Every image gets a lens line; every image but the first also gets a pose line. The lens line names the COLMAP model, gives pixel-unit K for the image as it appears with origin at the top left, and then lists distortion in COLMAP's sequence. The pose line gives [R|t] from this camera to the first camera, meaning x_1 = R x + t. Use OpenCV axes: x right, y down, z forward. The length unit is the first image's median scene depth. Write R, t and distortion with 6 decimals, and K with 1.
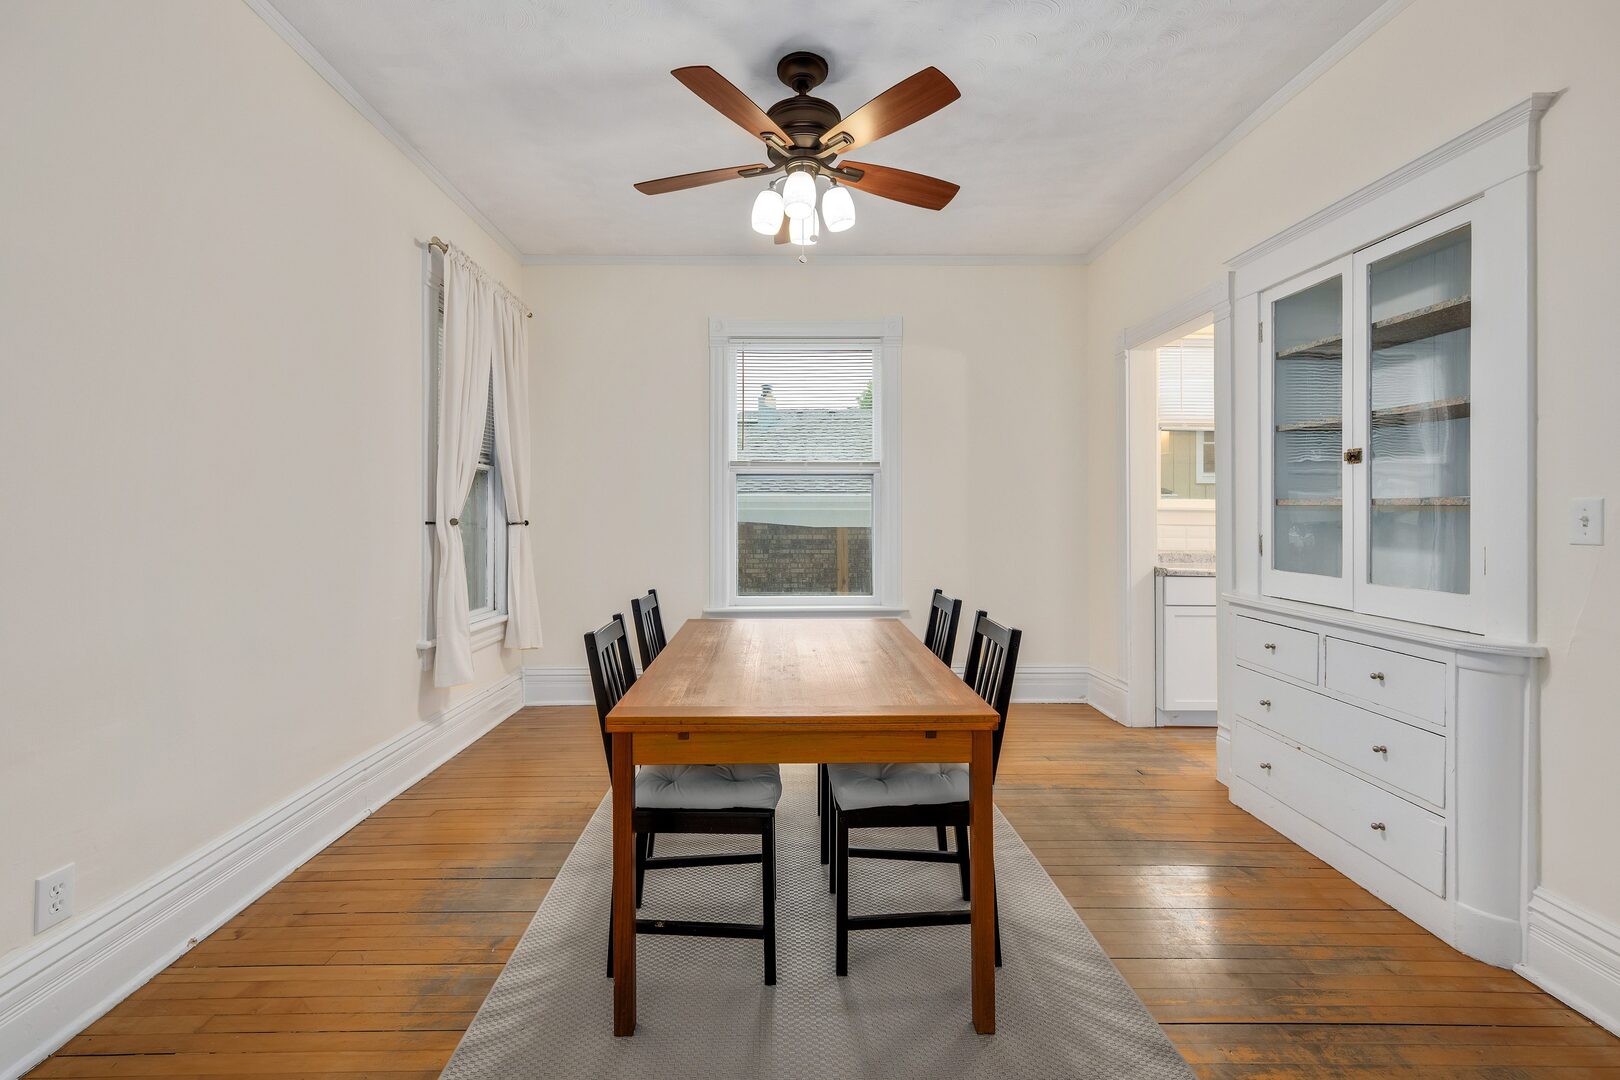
lens RADIAL K [[687.1, 0, 799.1], [0, 687.1, 509.1], [0, 0, 1]] dist [-0.019480, -0.000101]
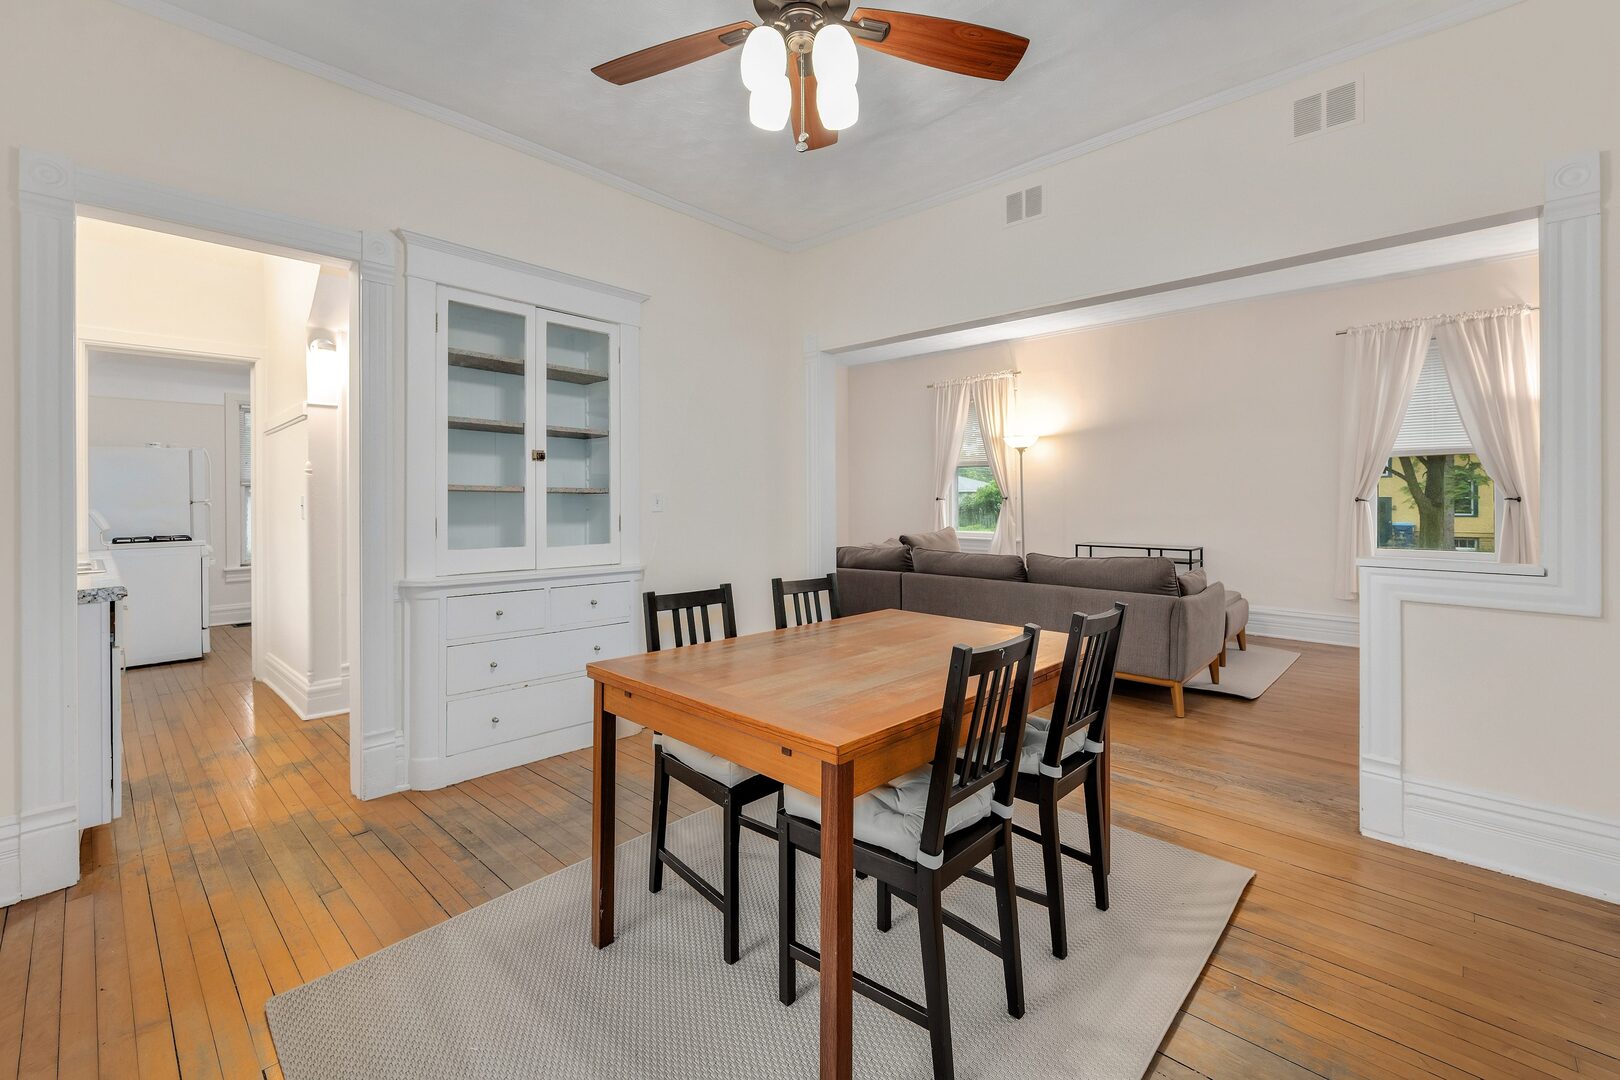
lens RADIAL K [[687.1, 0, 799.1], [0, 687.1, 509.1], [0, 0, 1]] dist [-0.019480, -0.000101]
pose [[-0.715555, -0.010111, 0.698484, -0.509952], [-0.001419, 0.999914, 0.013020, 0.010154], [-0.698555, 0.008326, -0.715508, 1.577349]]
